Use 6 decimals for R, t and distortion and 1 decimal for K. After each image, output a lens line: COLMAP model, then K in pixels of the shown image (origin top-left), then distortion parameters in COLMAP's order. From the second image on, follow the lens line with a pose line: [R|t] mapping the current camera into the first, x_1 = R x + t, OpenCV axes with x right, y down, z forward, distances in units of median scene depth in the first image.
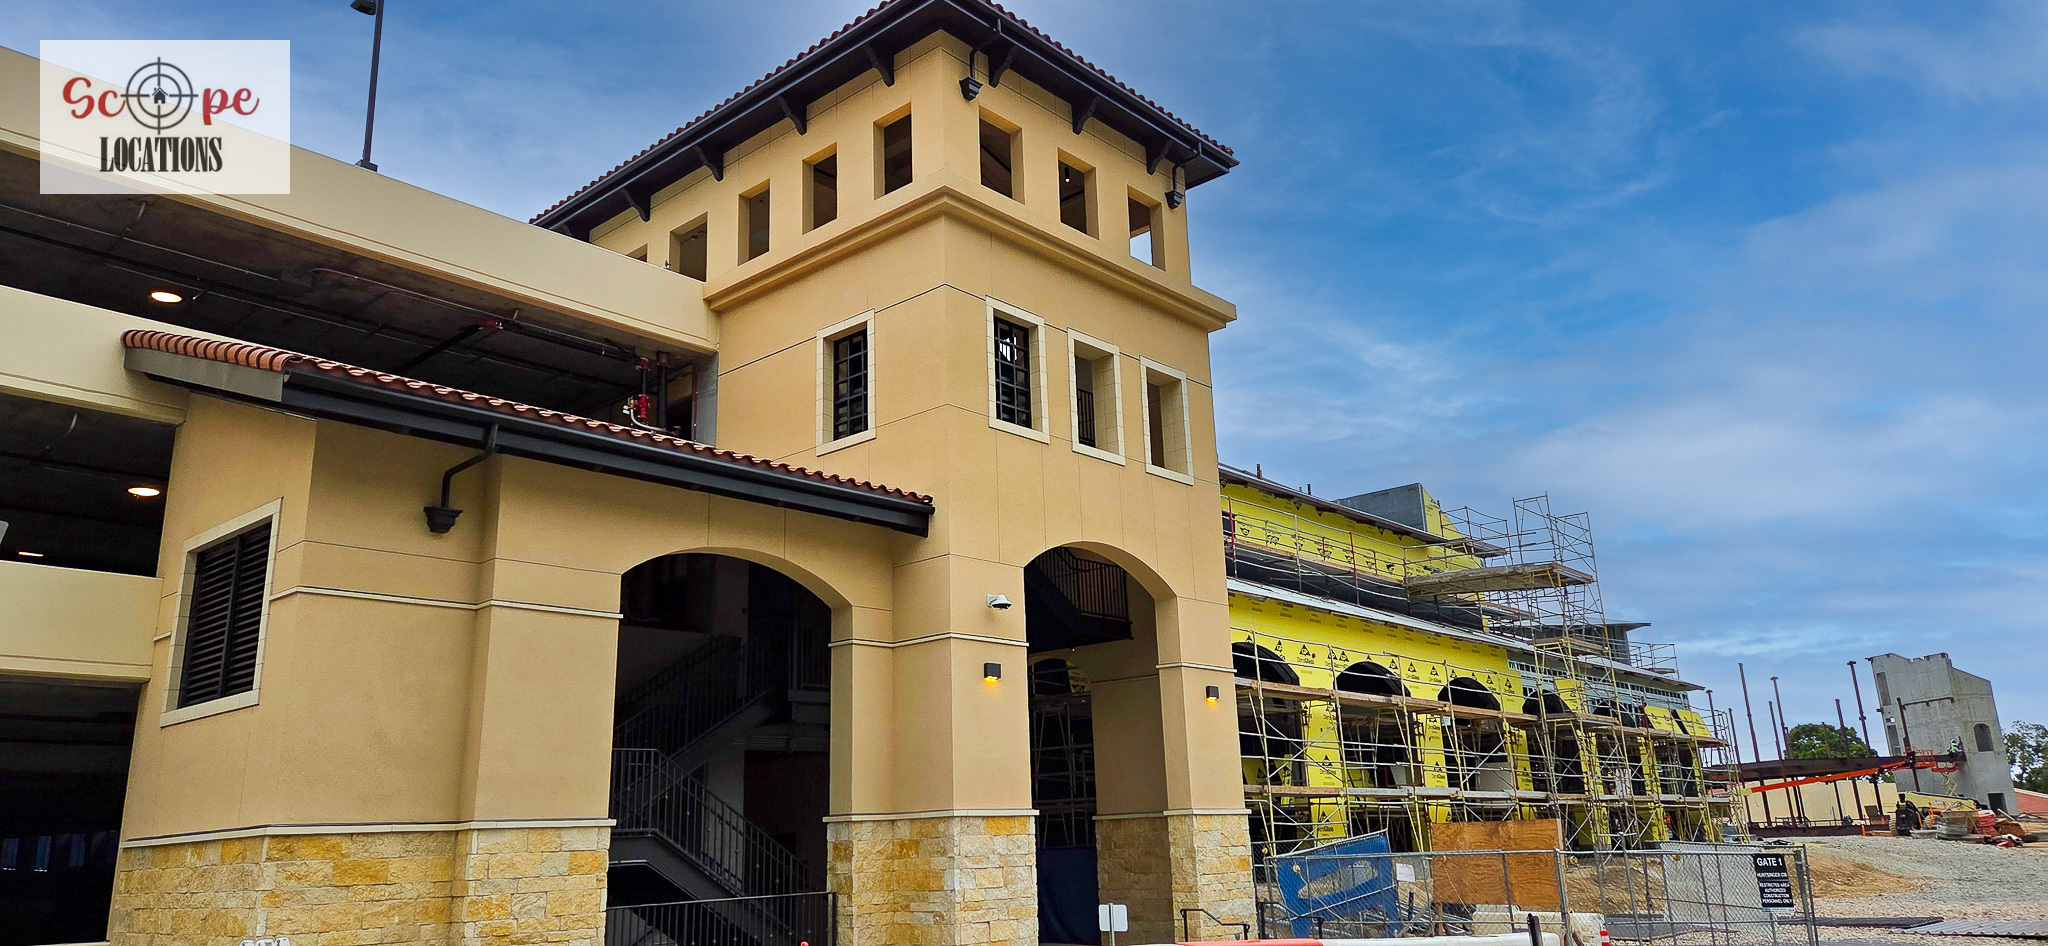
lens RADIAL K [[1357.8, 0, 1022.2], [0, 1357.8, 462.8], [0, 0, 1]] dist [0.084433, -0.073313]
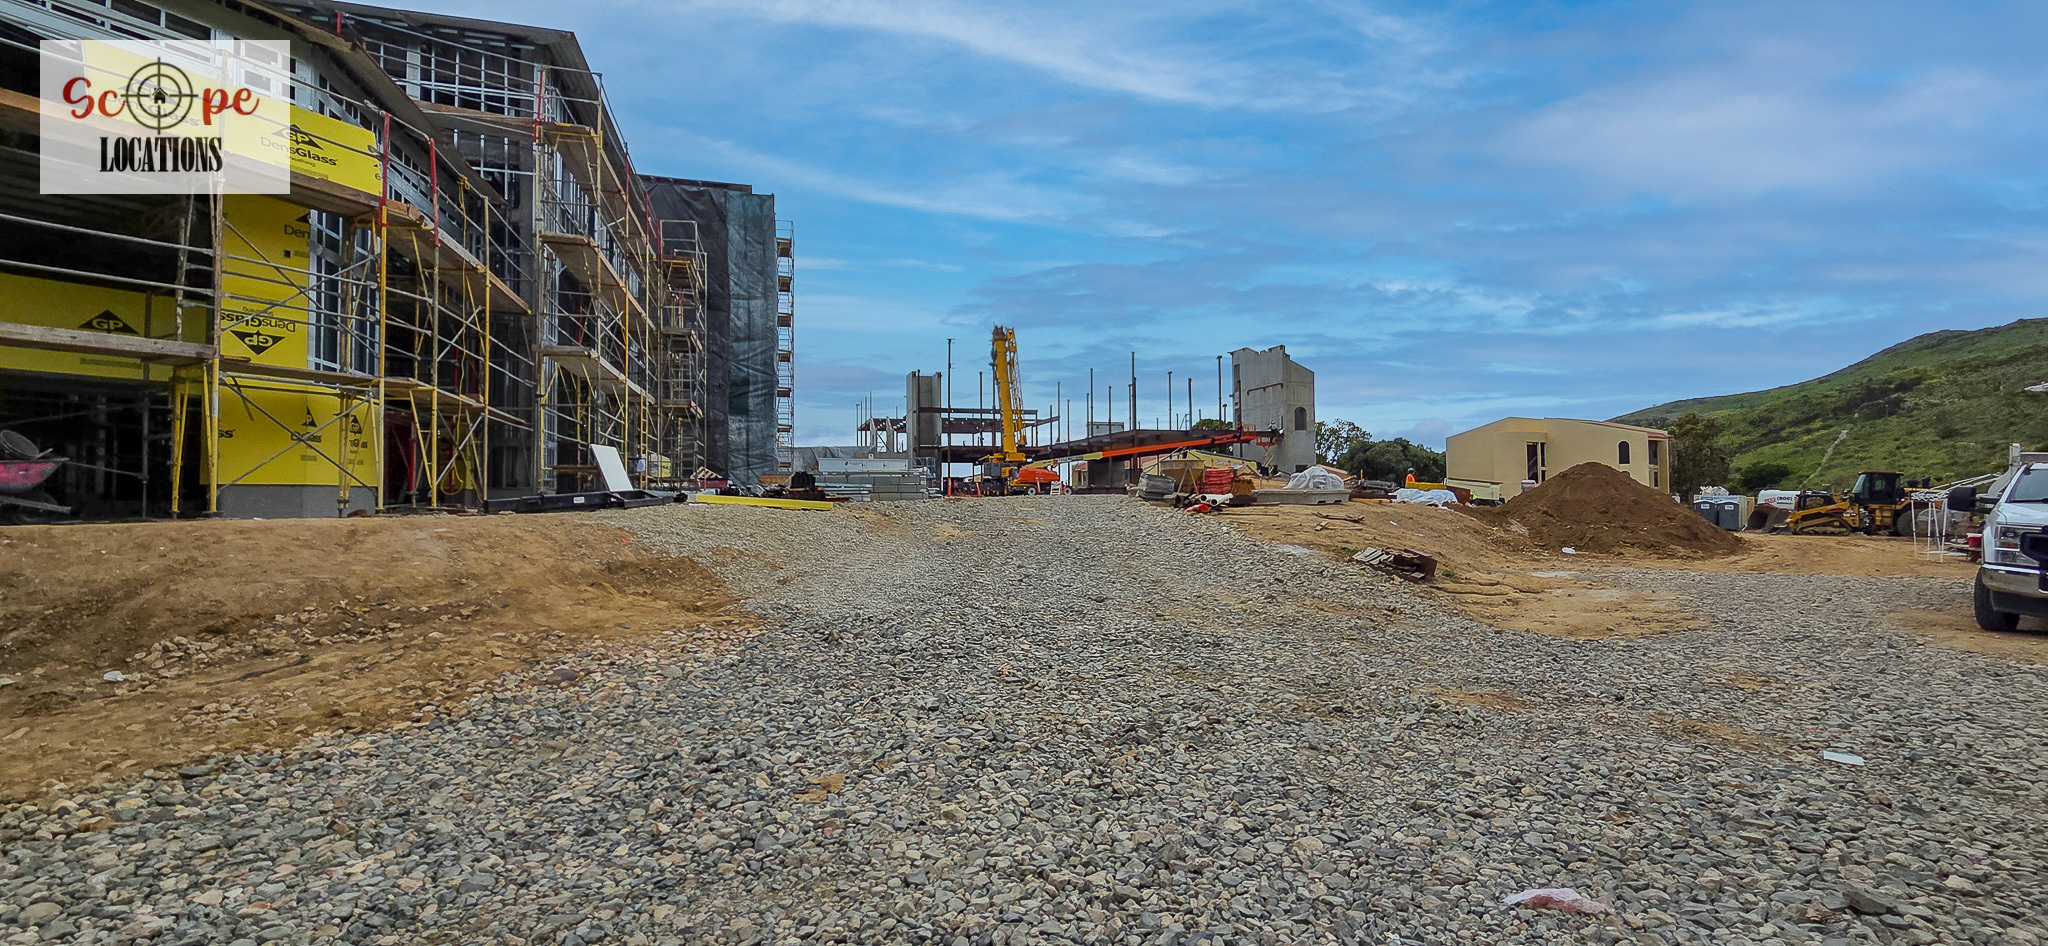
lens RADIAL K [[838.2, 0, 1025.9], [0, 838.2, 474.1], [0, 0, 1]] dist [-0.000275, -0.000369]
pose [[0.970971, 0.033421, 0.236853, 0.526813], [-0.089965, 0.968511, 0.232149, 0.174185], [-0.221636, -0.246718, 0.943402, 0.651777]]
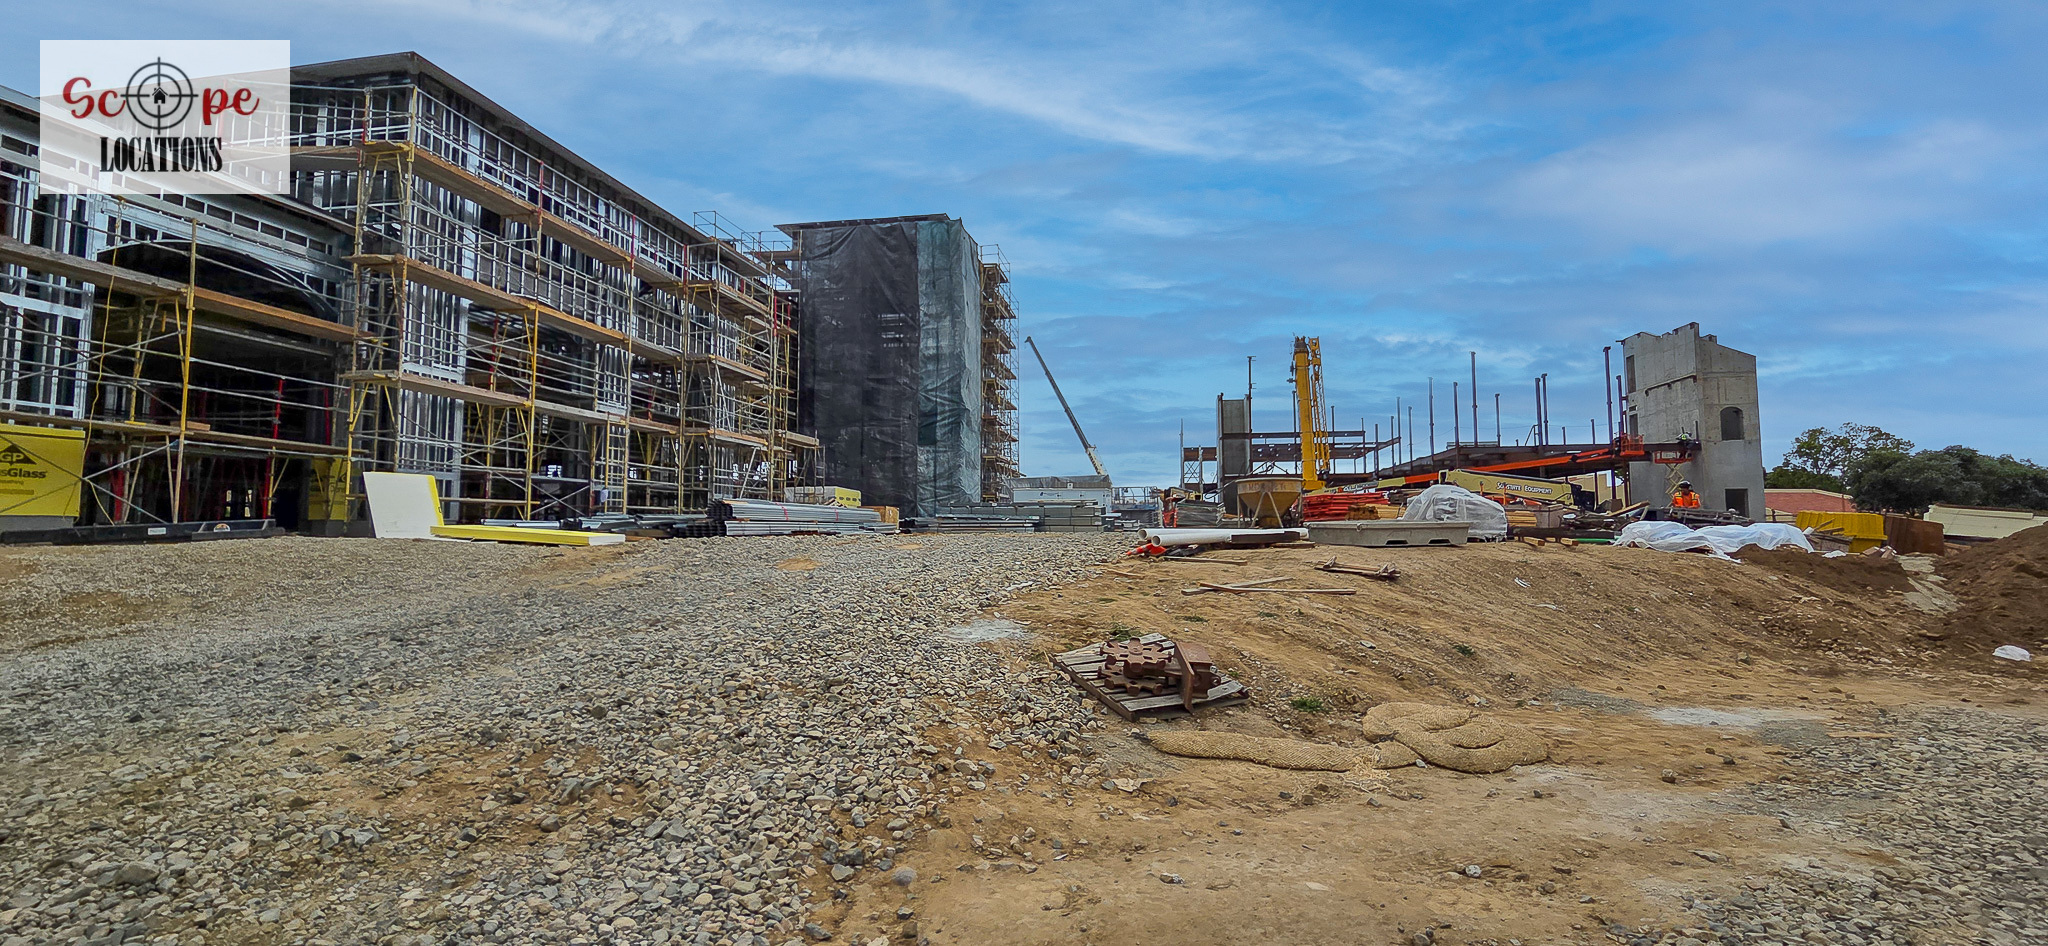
lens RADIAL K [[838.2, 0, 1028.5], [0, 838.2, 471.4], [0, 0, 1]] dist [-0.000275, -0.000369]
pose [[0.973875, 0.017282, -0.226426, 0.690328], [0.030184, 0.978401, 0.204501, 0.192802], [0.225070, -0.205993, 0.952319, 0.736715]]
